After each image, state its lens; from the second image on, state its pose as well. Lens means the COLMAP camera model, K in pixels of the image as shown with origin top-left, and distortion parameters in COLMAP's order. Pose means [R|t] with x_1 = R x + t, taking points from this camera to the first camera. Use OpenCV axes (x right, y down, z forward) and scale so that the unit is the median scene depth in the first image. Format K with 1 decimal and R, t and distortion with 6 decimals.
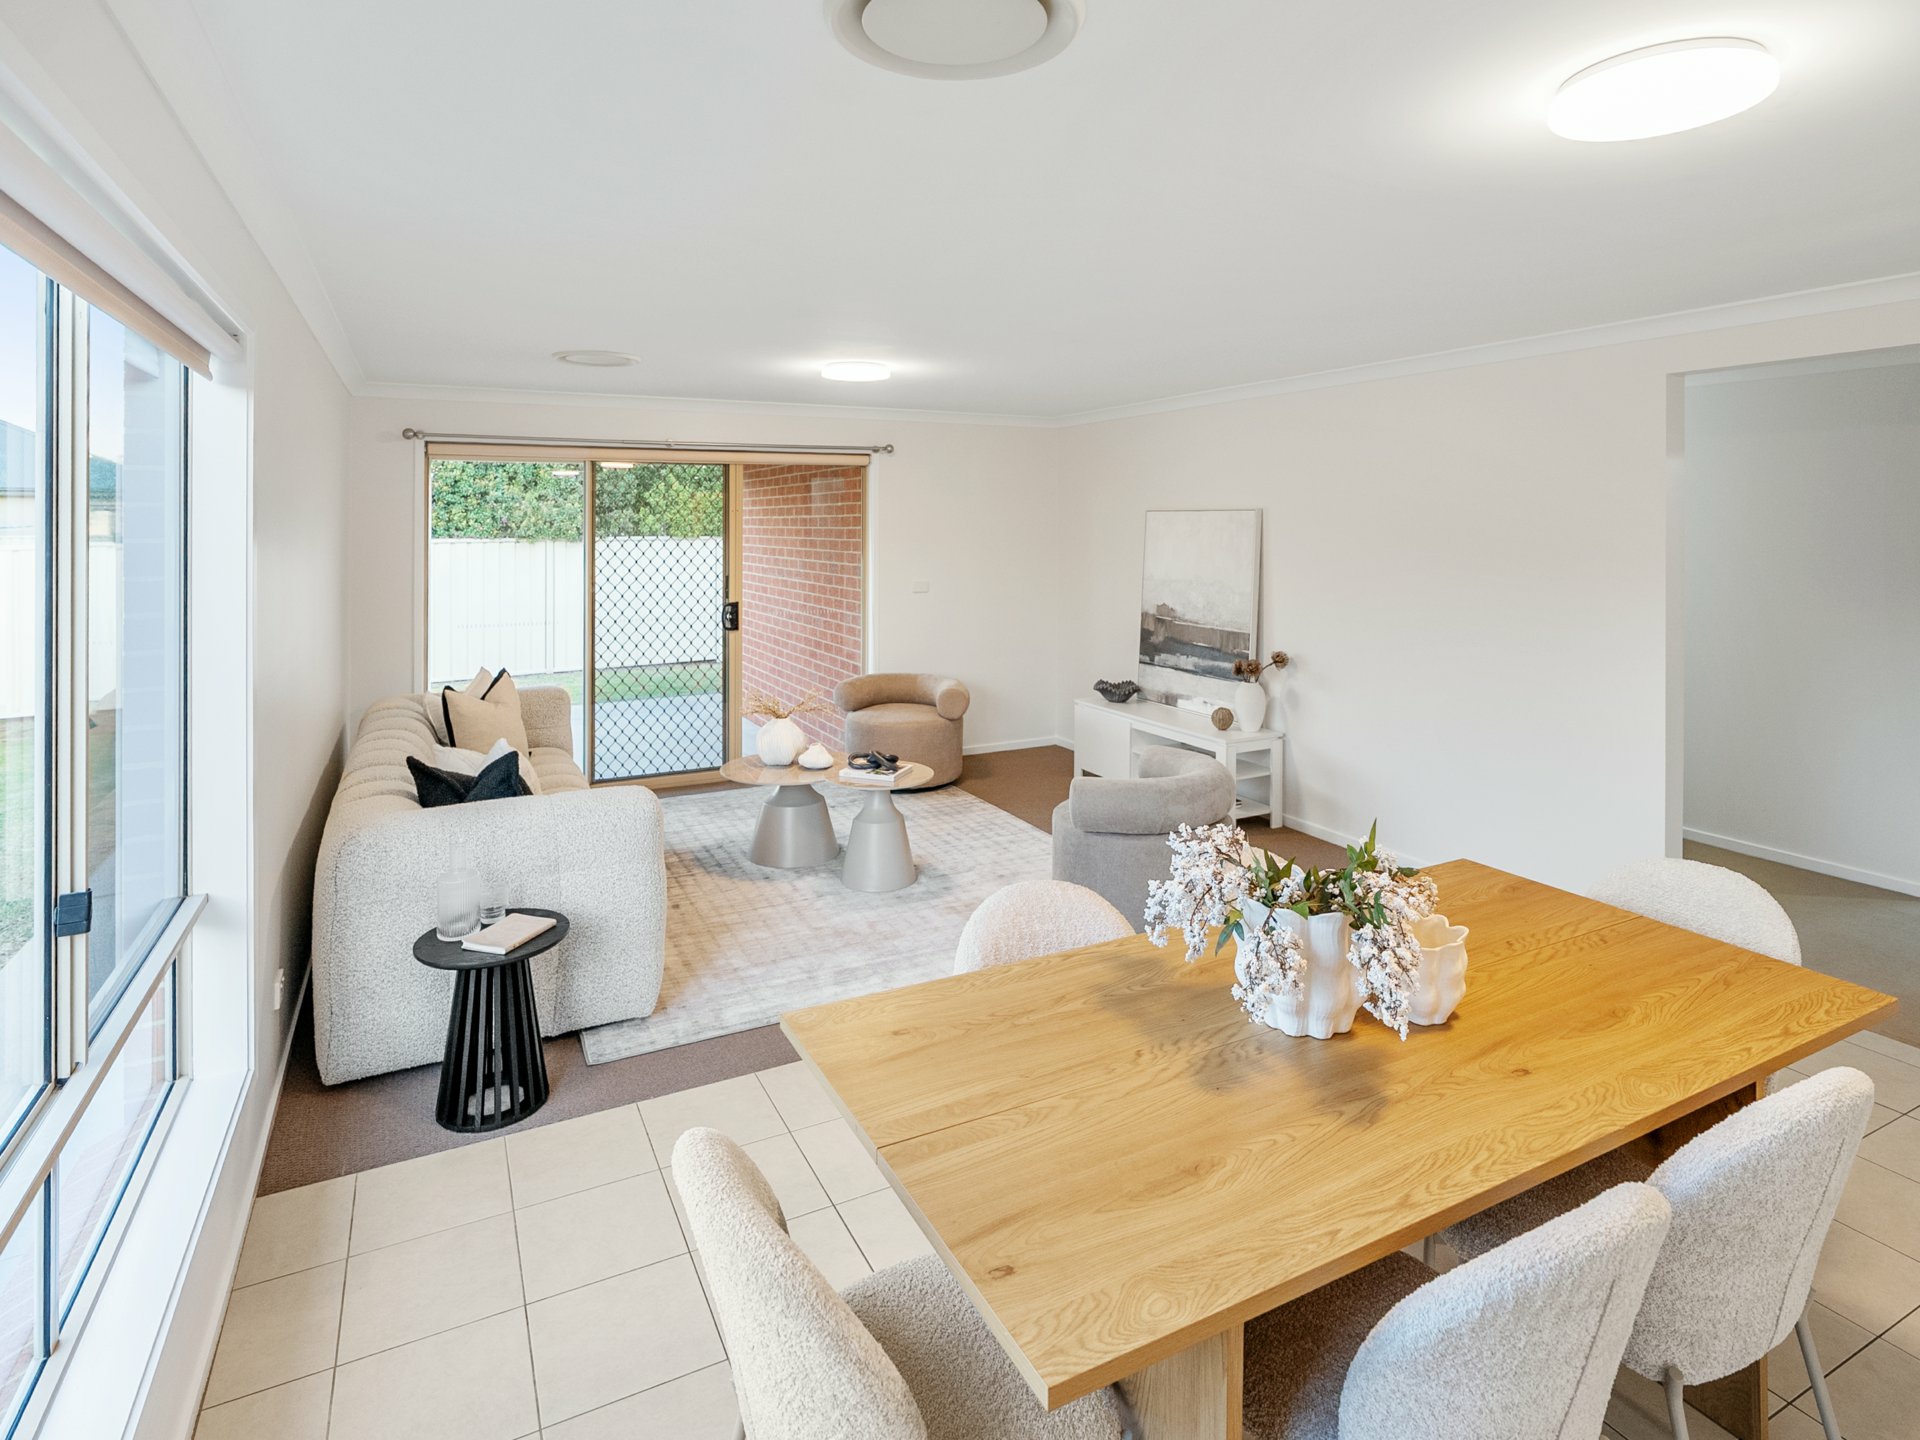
lens RADIAL K [[1025.6, 0, 960.0], [0, 1025.6, 720.0], [0, 0, 1]] dist [0.002822, 0.000265]
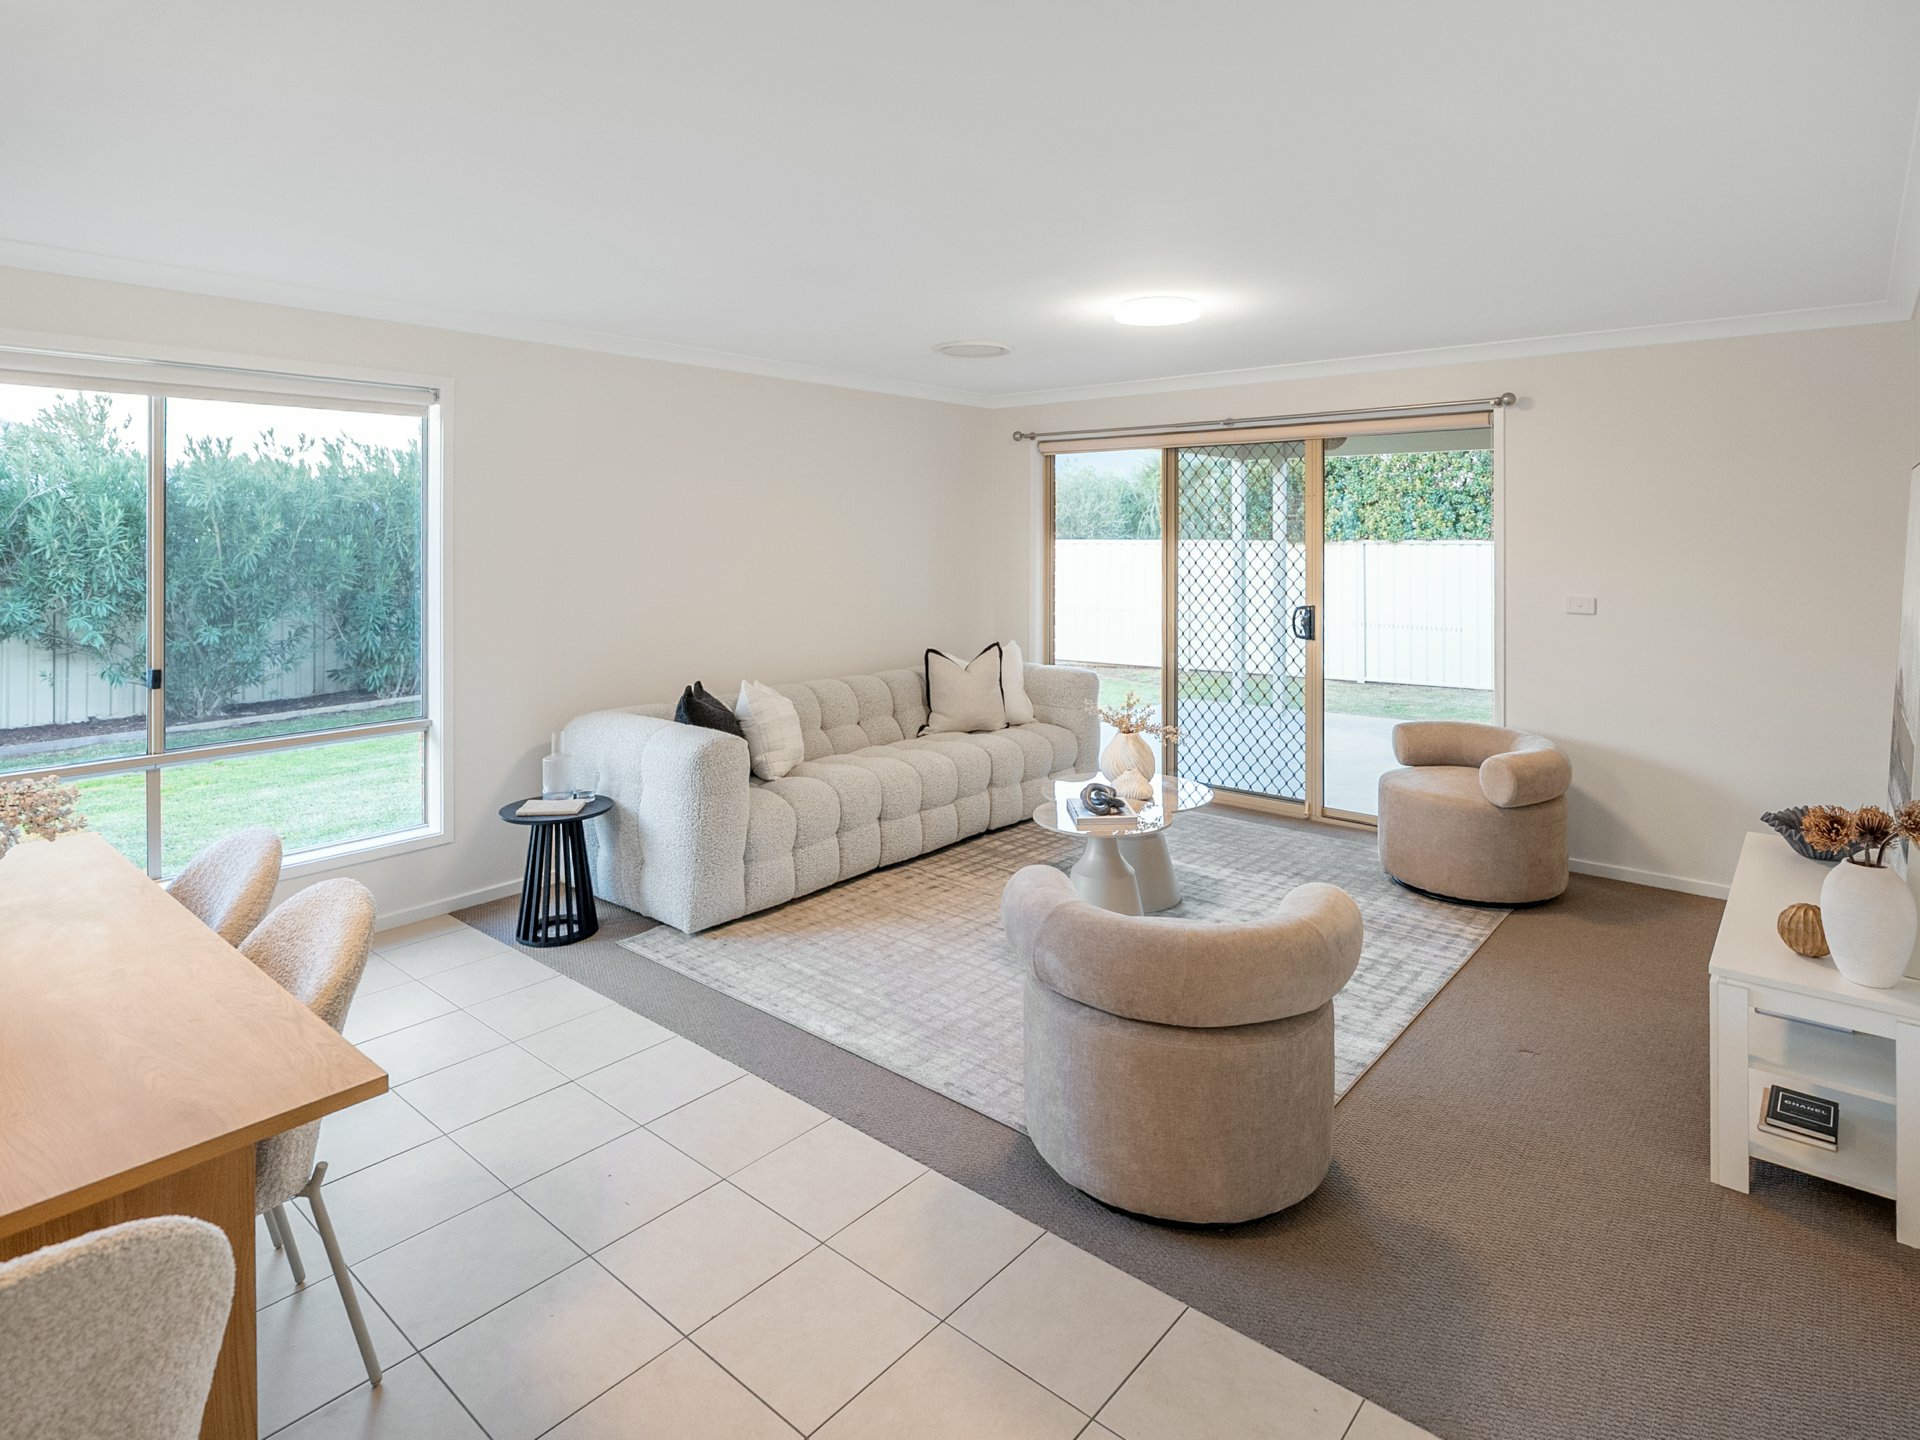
lens RADIAL K [[1018.3, 0, 960.0], [0, 1018.3, 720.0], [0, 0, 1]] dist [-0.003156, -0.000308]
pose [[0.379632, 0.171466, -0.909109, 0.416203], [-0.179210, 0.977691, 0.109565, -0.061654], [0.907614, 0.121327, 0.401891, 0.401983]]
